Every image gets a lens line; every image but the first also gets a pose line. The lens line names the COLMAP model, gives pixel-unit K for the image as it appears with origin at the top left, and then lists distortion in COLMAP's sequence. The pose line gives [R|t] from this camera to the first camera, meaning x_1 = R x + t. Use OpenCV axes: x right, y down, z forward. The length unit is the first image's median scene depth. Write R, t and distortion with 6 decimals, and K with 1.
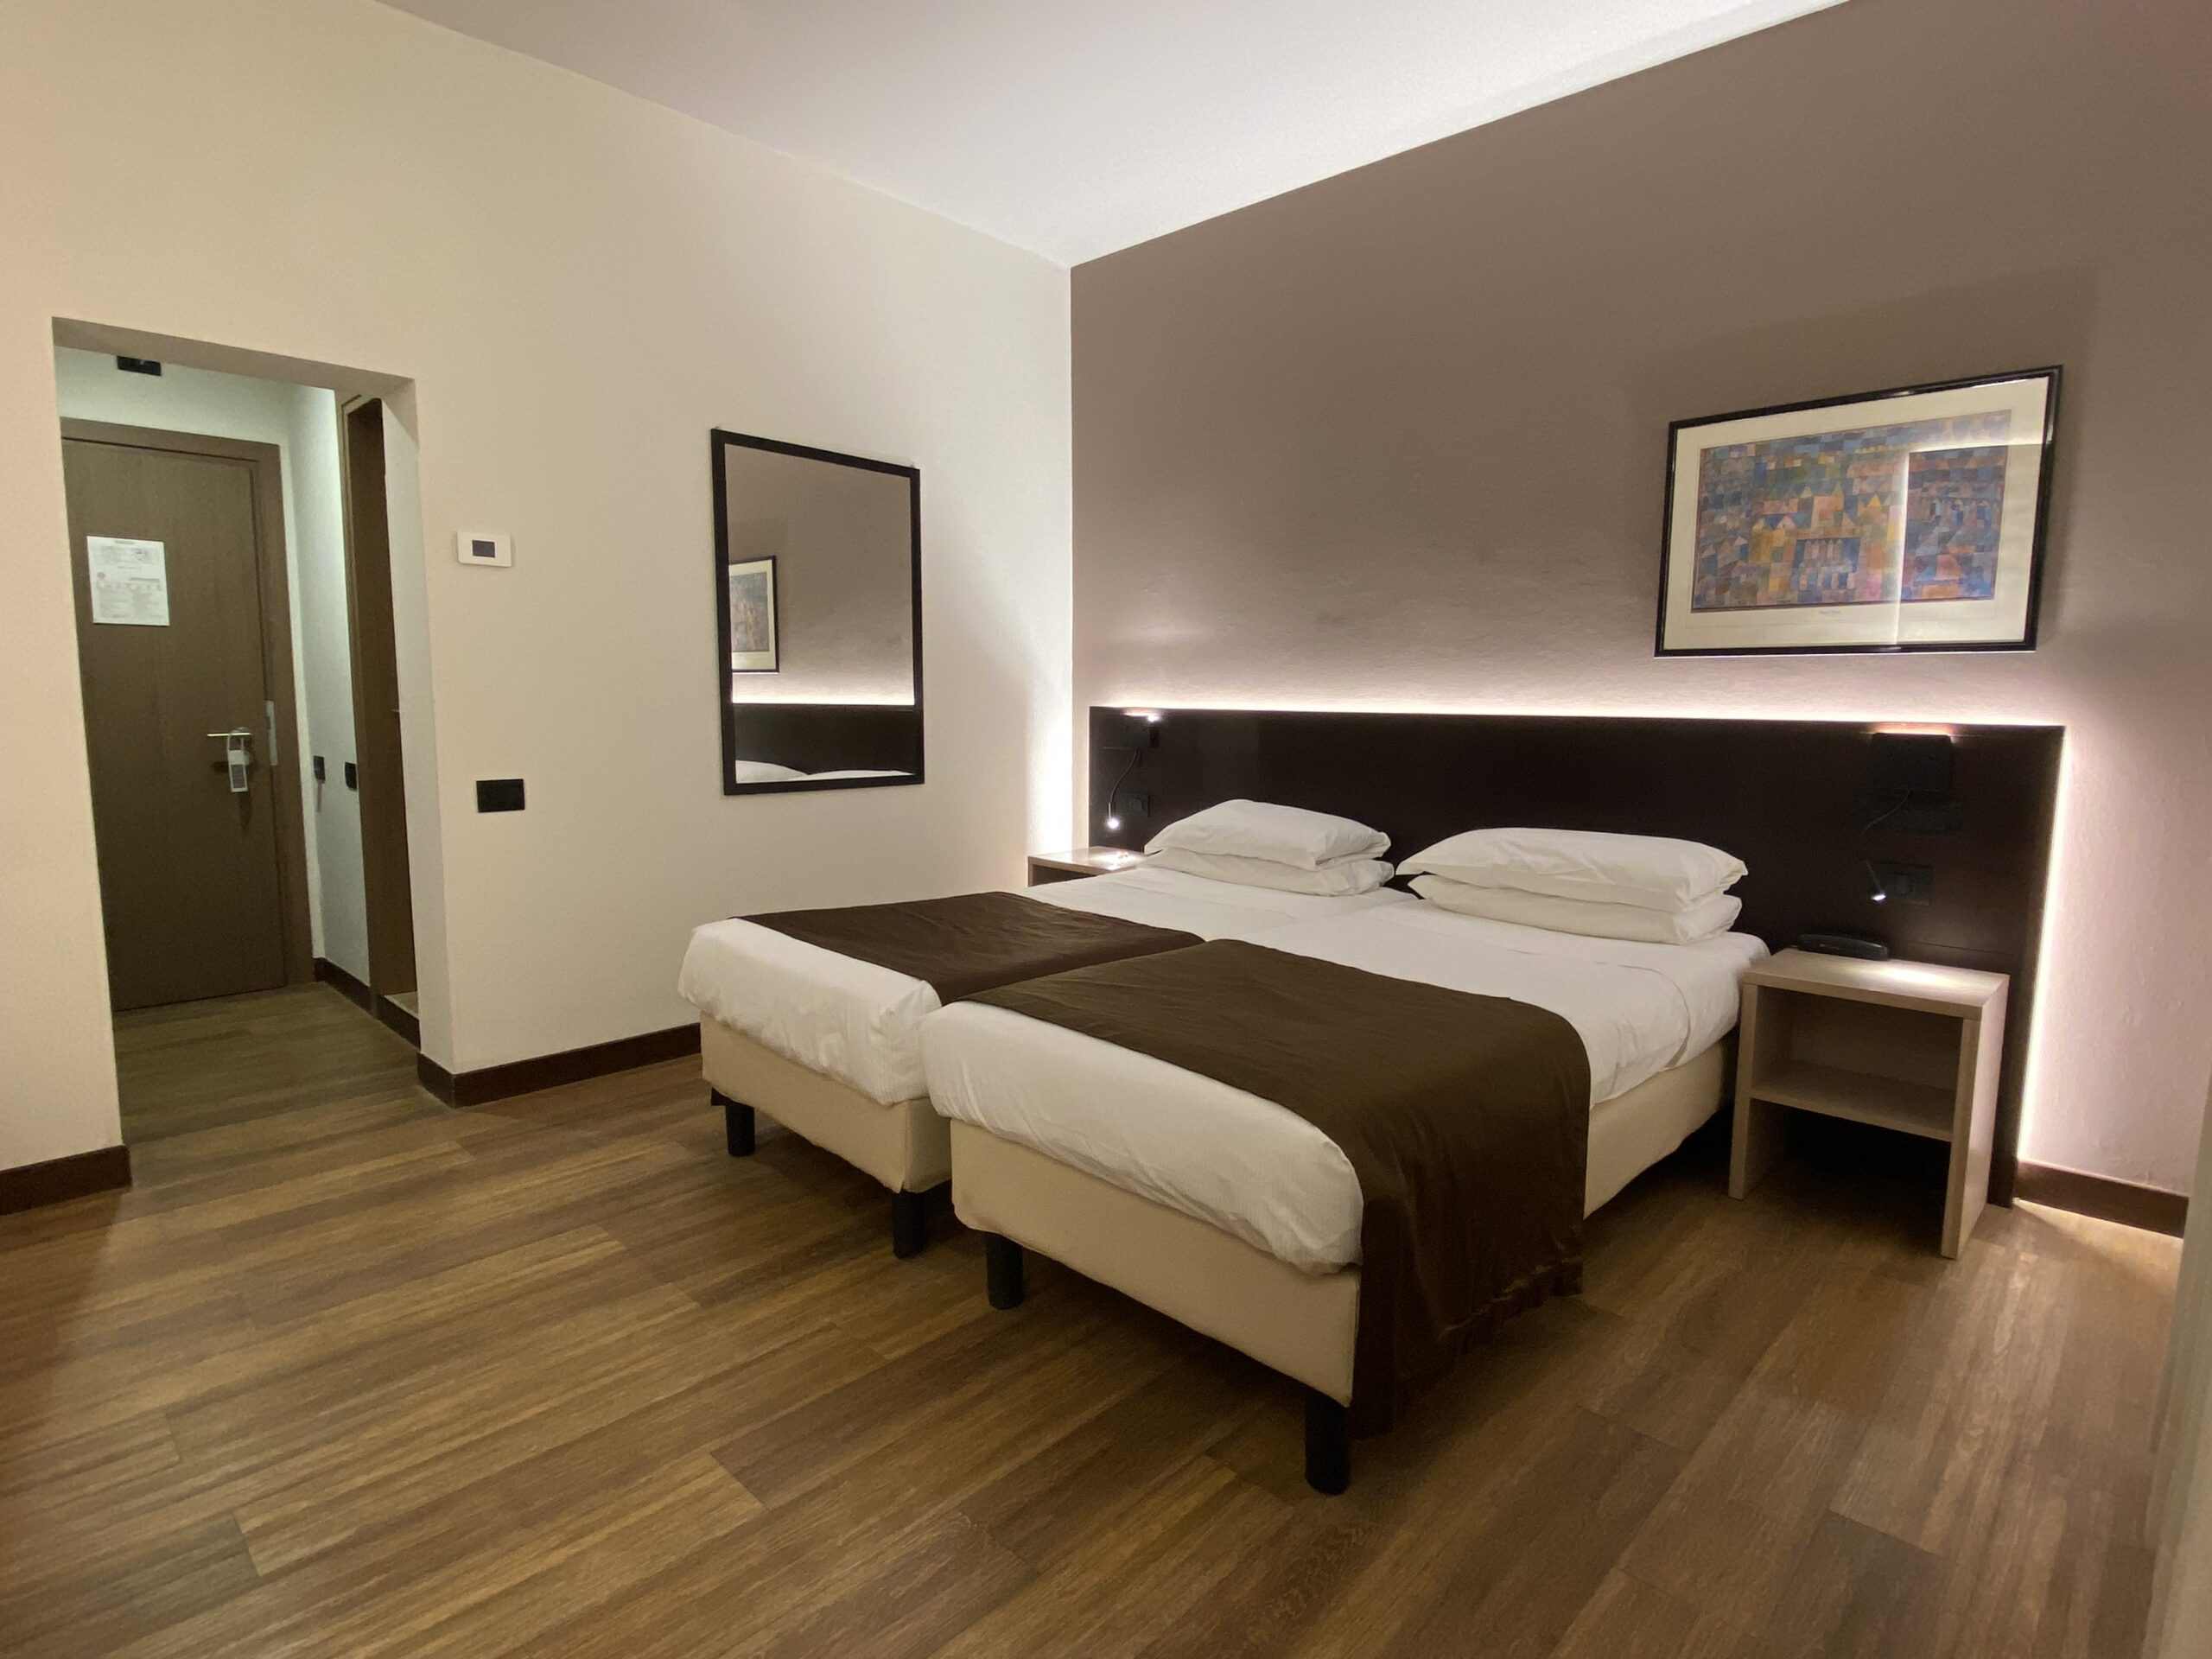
lens RADIAL K [[1138.5, 0, 1110.3], [0, 1138.5, 829.4], [0, 0, 1]] dist [0.046411, -0.045131]
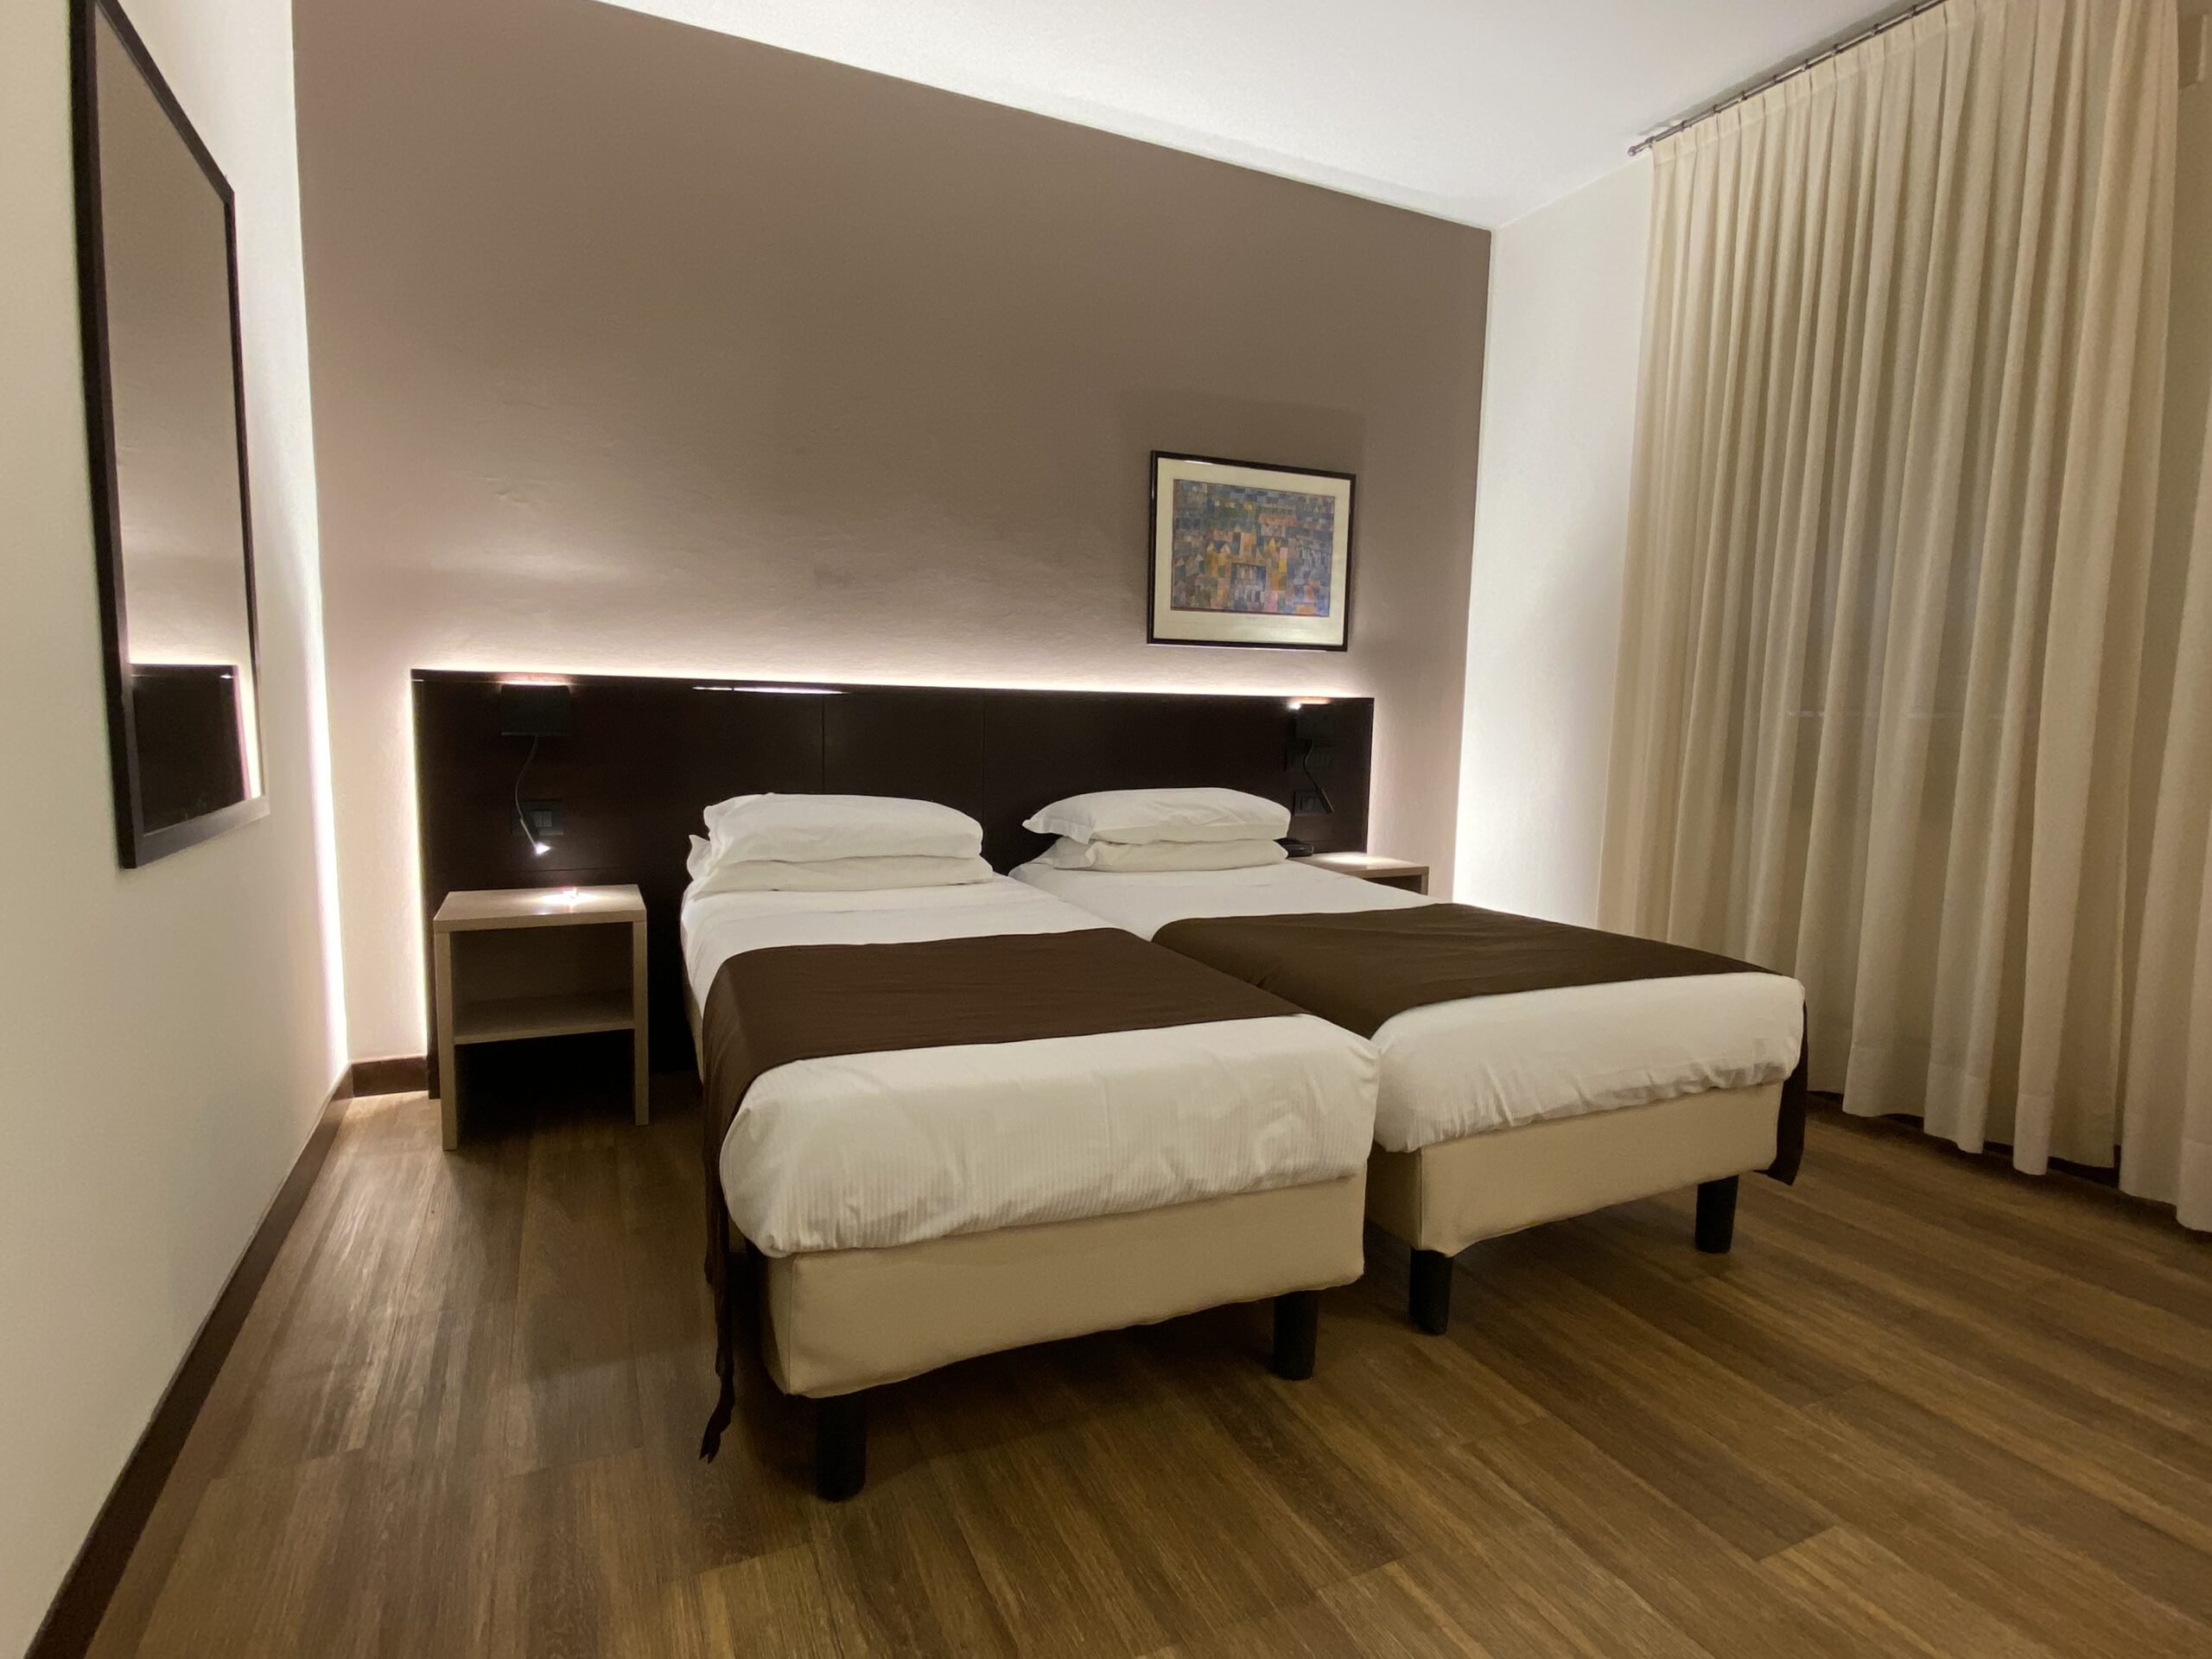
lens RADIAL K [[1138.5, 0, 1110.3], [0, 1138.5, 829.4], [0, 0, 1]] dist [0.046411, -0.045131]
pose [[0.360776, -0.102710, 0.926980, -0.749017], [0.097629, 0.992616, 0.071986, -0.050690], [-0.927529, 0.064529, 0.368139, 0.669263]]
